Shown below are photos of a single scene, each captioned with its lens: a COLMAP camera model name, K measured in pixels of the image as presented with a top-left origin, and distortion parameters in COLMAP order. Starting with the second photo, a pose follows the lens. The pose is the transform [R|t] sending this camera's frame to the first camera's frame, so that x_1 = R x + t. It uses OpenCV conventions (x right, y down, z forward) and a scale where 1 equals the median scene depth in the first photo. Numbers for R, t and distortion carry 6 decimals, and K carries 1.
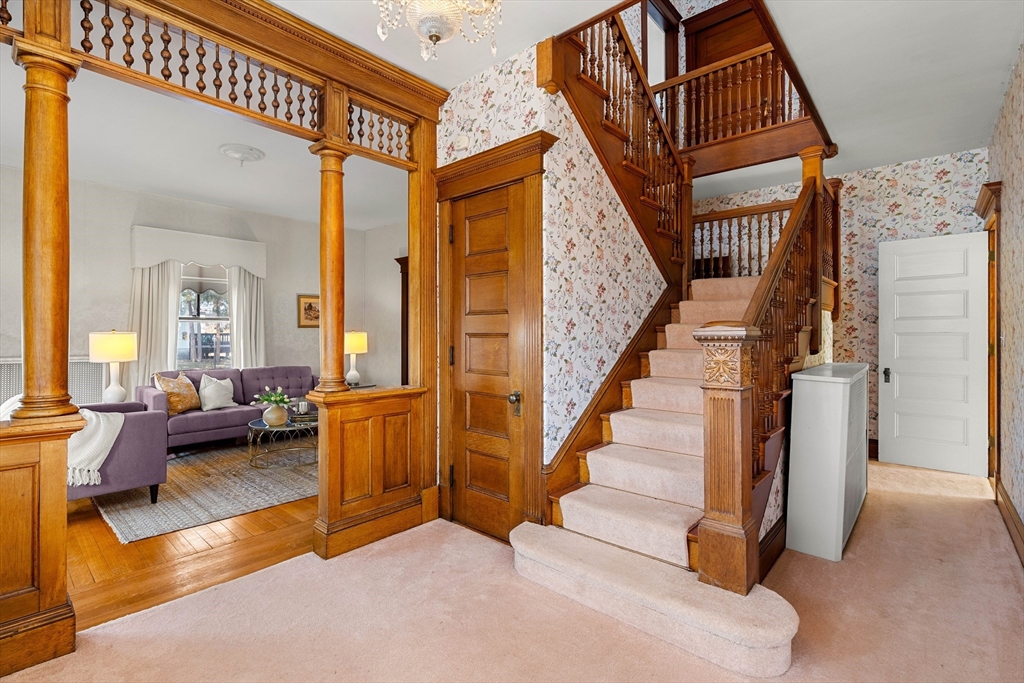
lens RADIAL K [[461.2, 0, 507.2], [0, 461.2, 336.8], [0, 0, 1]] dist [-0.006714, 0.001946]
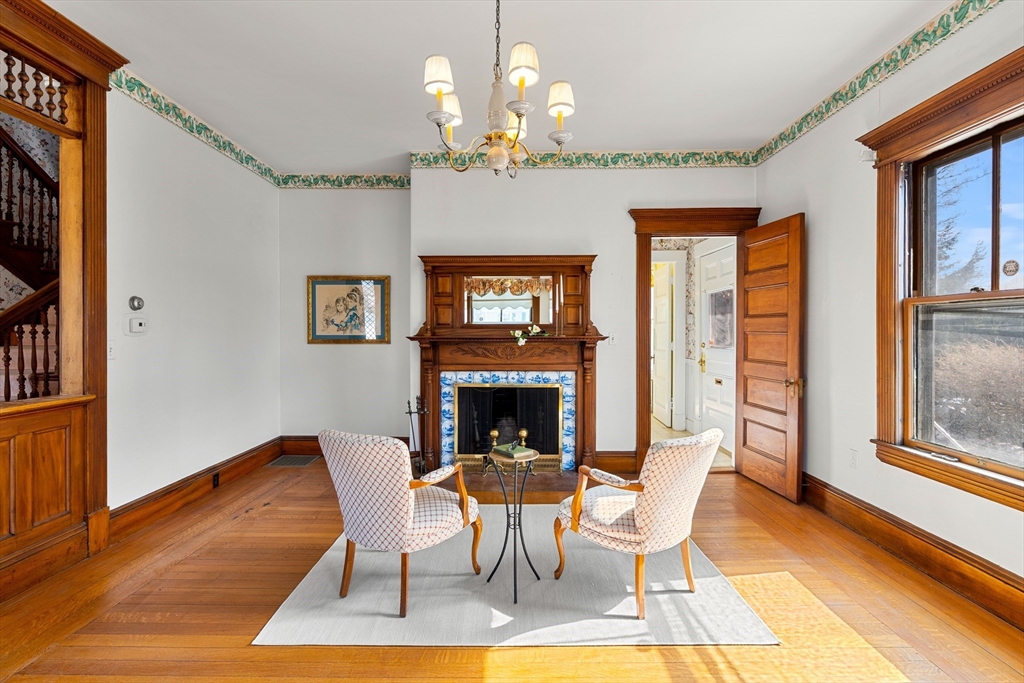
lens RADIAL K [[461.2, 0, 512.1], [0, 461.2, 334.8], [0, 0, 1]] dist [-0.006714, 0.001946]
pose [[0.751866, -0.005460, 0.659293, -0.599220], [0.004268, 0.999985, 0.003414, -0.084656], [-0.659302, 0.000247, 0.751878, -0.399082]]
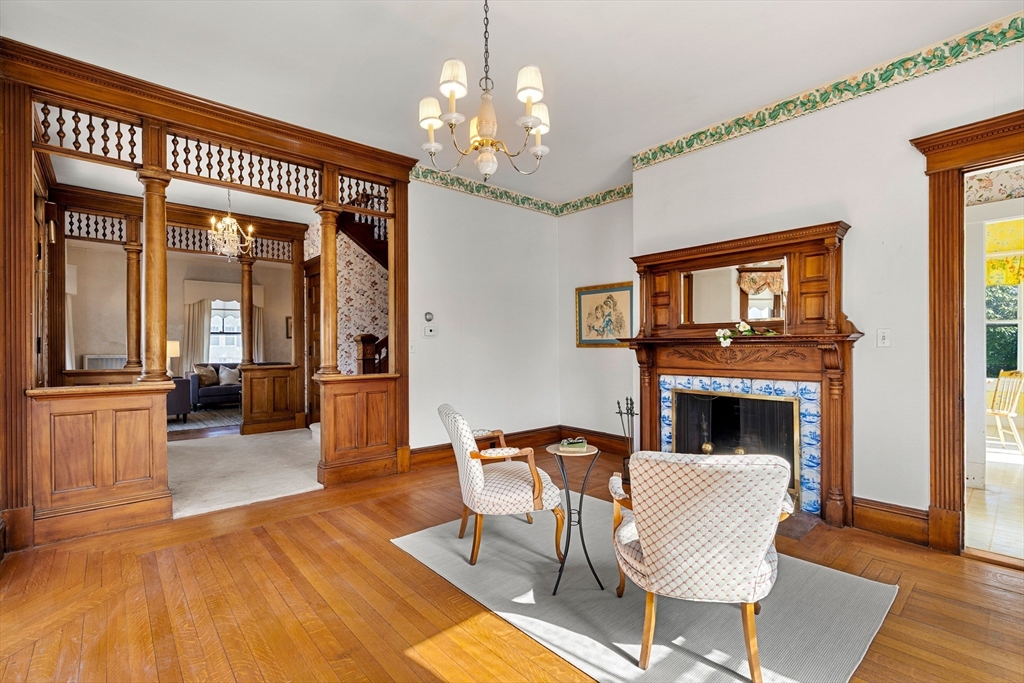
lens RADIAL K [[461.2, 0, 516.4], [0, 461.2, 348.9], [0, 0, 1]] dist [-0.006714, 0.001946]
pose [[0.992931, -0.004329, -0.118610, 1.116443], [0.004606, 0.999987, 0.002065, 0.034577], [0.118600, -0.002596, 0.992939, -1.025428]]
